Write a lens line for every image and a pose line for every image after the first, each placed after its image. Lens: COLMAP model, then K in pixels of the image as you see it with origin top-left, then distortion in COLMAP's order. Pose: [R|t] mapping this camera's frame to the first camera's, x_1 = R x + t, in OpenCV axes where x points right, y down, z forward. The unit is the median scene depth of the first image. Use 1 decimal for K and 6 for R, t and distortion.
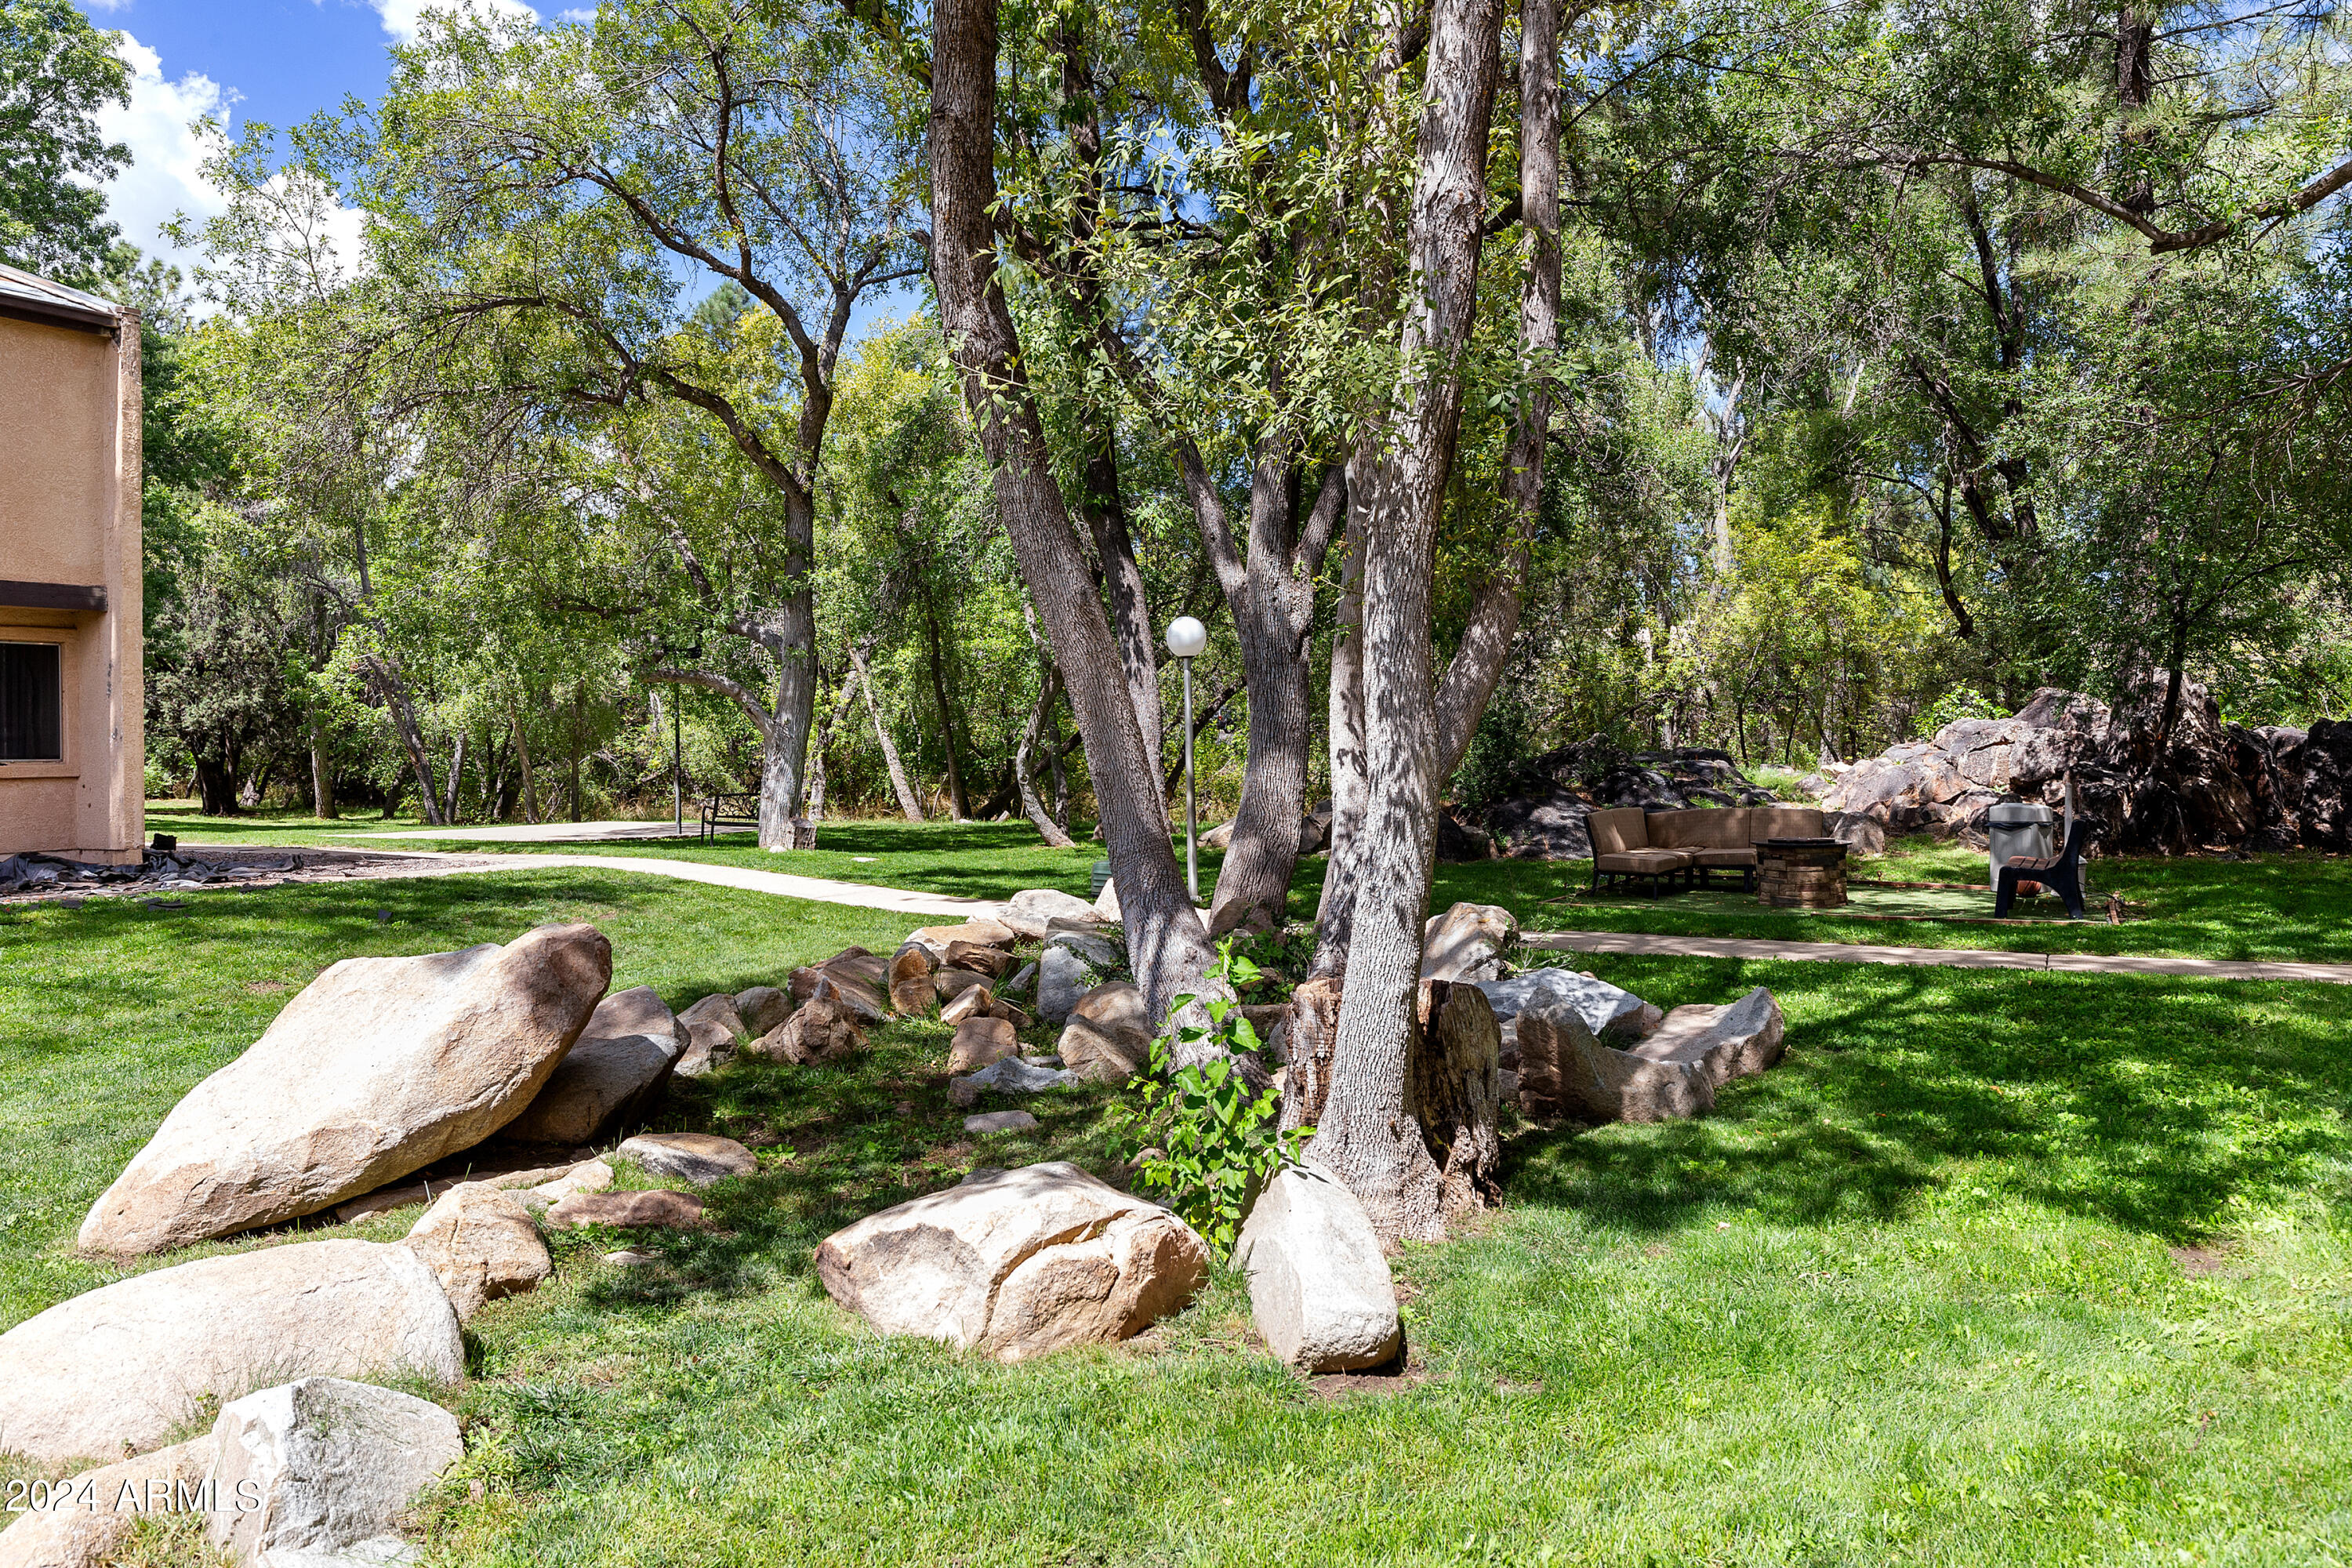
lens RADIAL K [[1585.0, 0, 1149.2], [0, 1585.0, 737.5], [0, 0, 1]] dist [-0.007373, 0.001444]
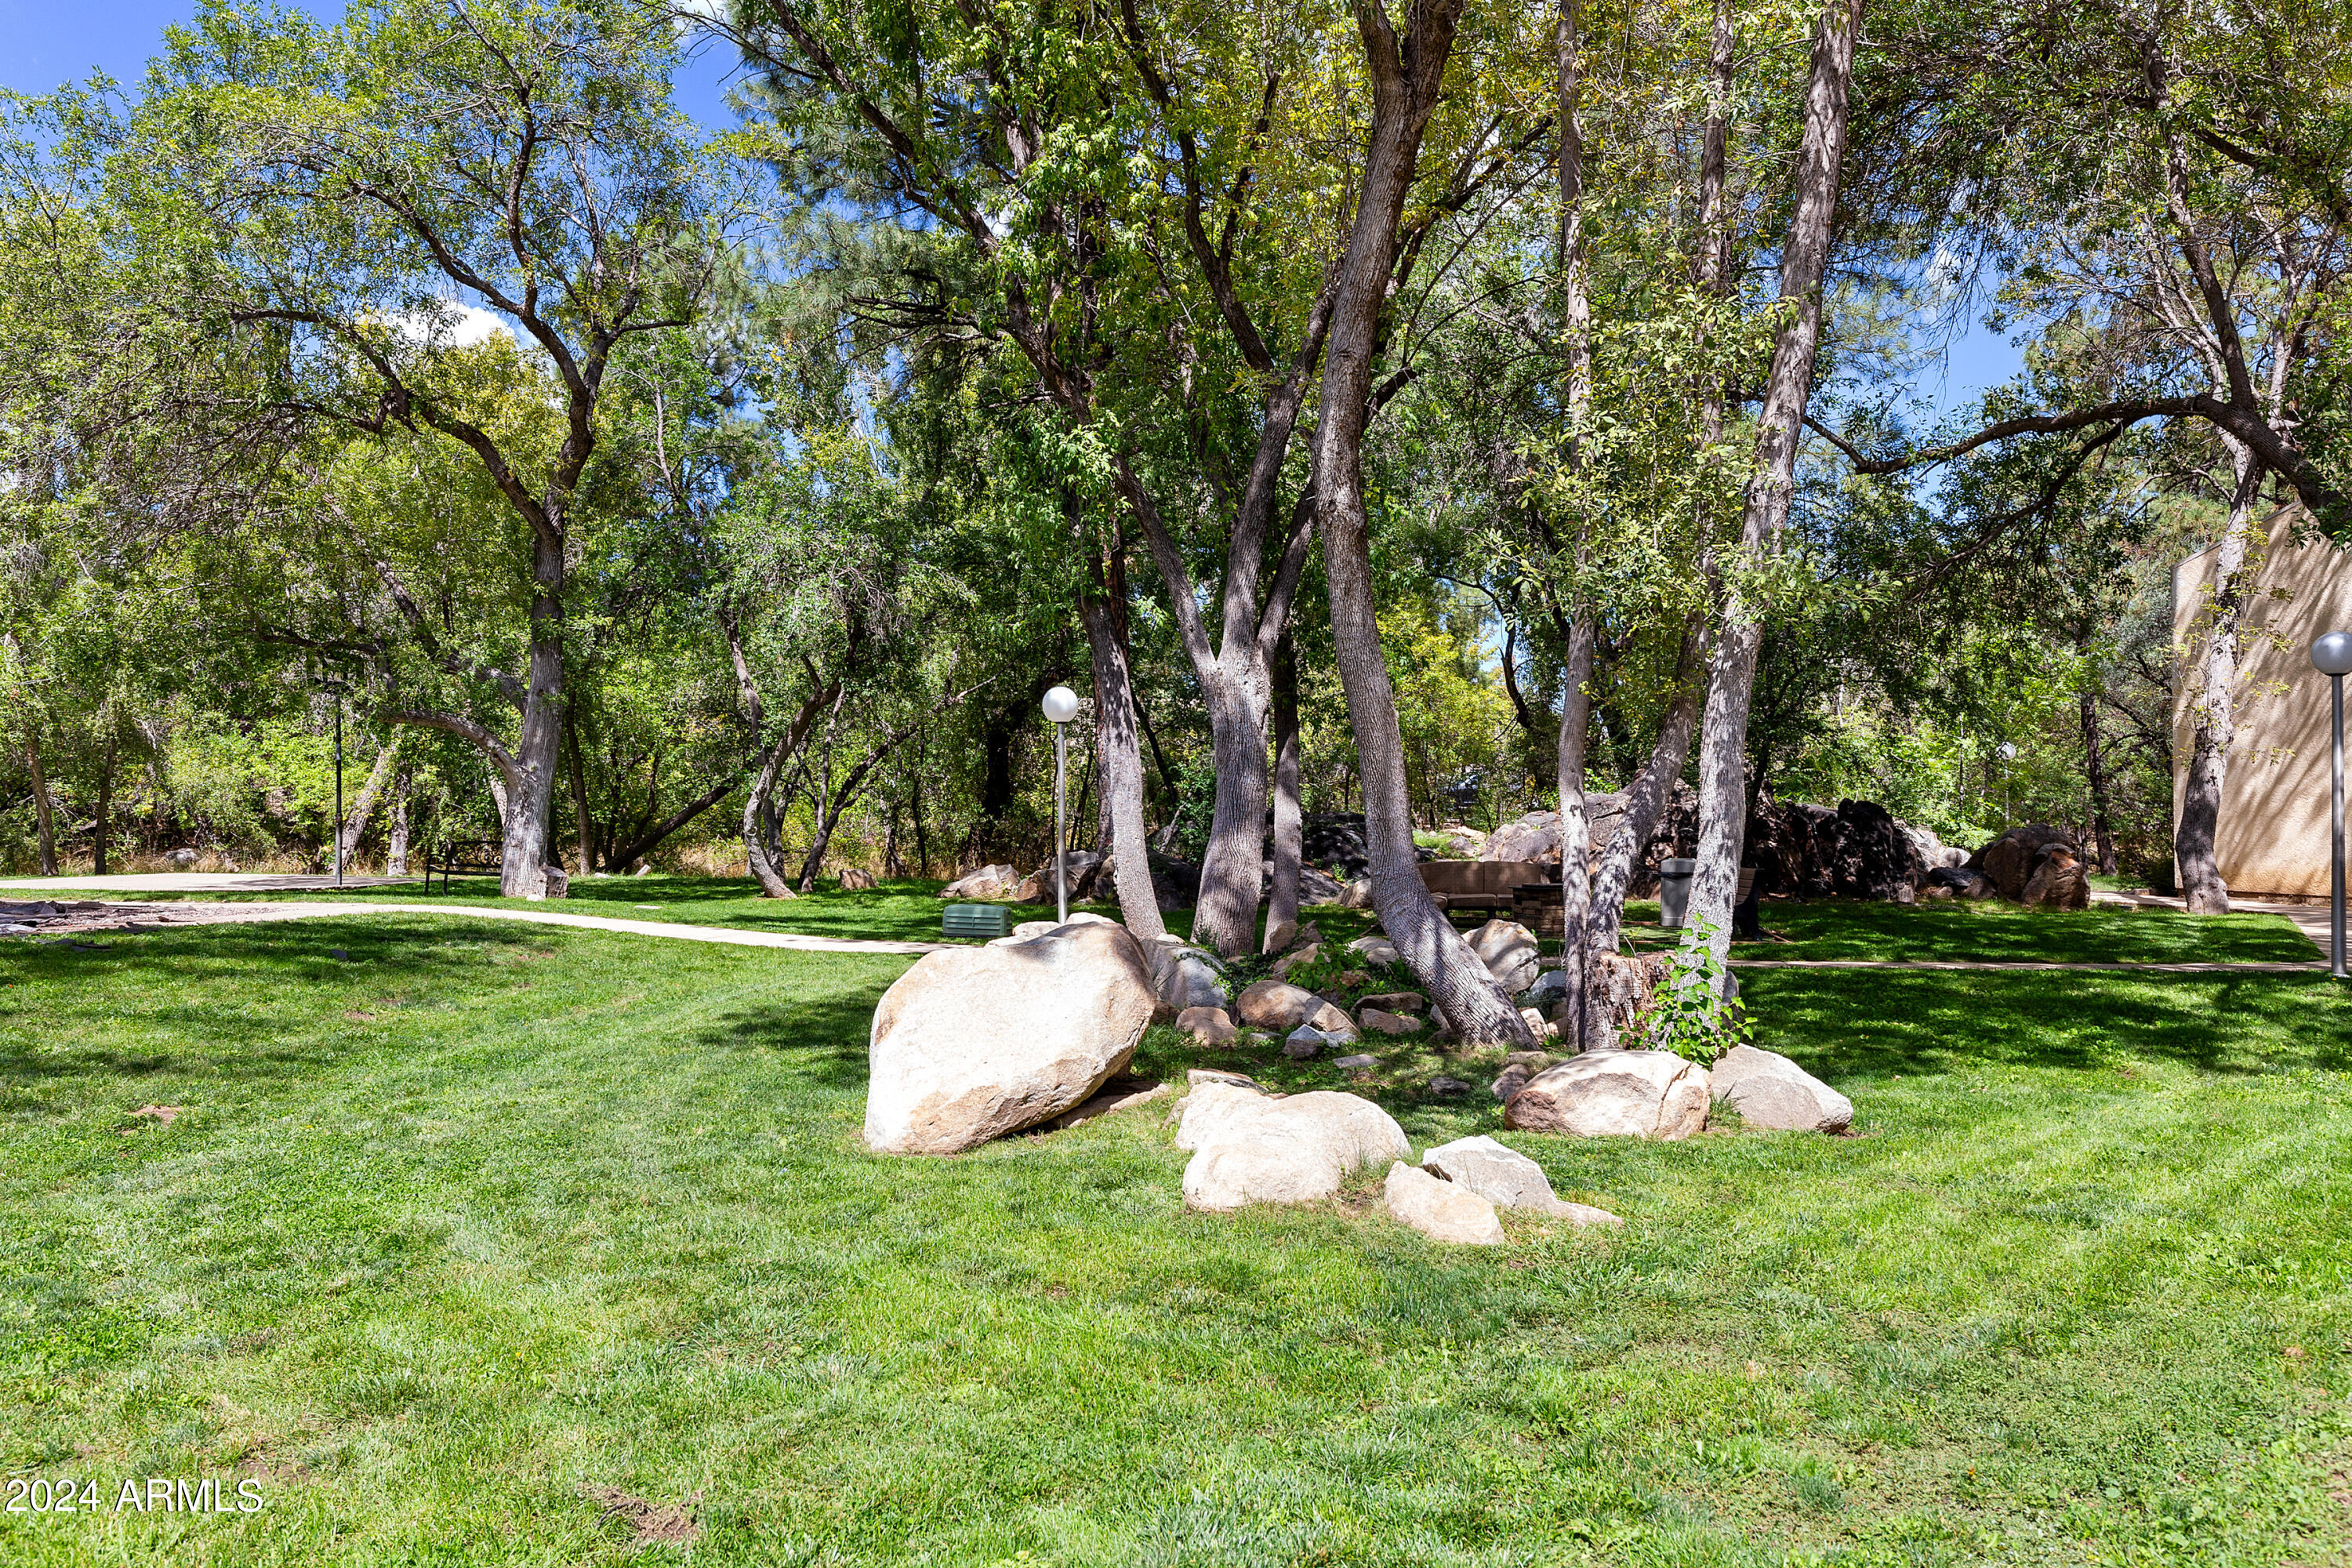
lens RADIAL K [[1642.0, 0, 1176.6], [0, 1642.0, 788.5], [0, 0, 1]] dist [0.007683, 0.000483]
pose [[0.940425, 0.022811, 0.339236, -0.220932], [-0.020743, 0.999738, -0.009719, 0.004208], [-0.339369, 0.002104, 0.940651, -0.098488]]
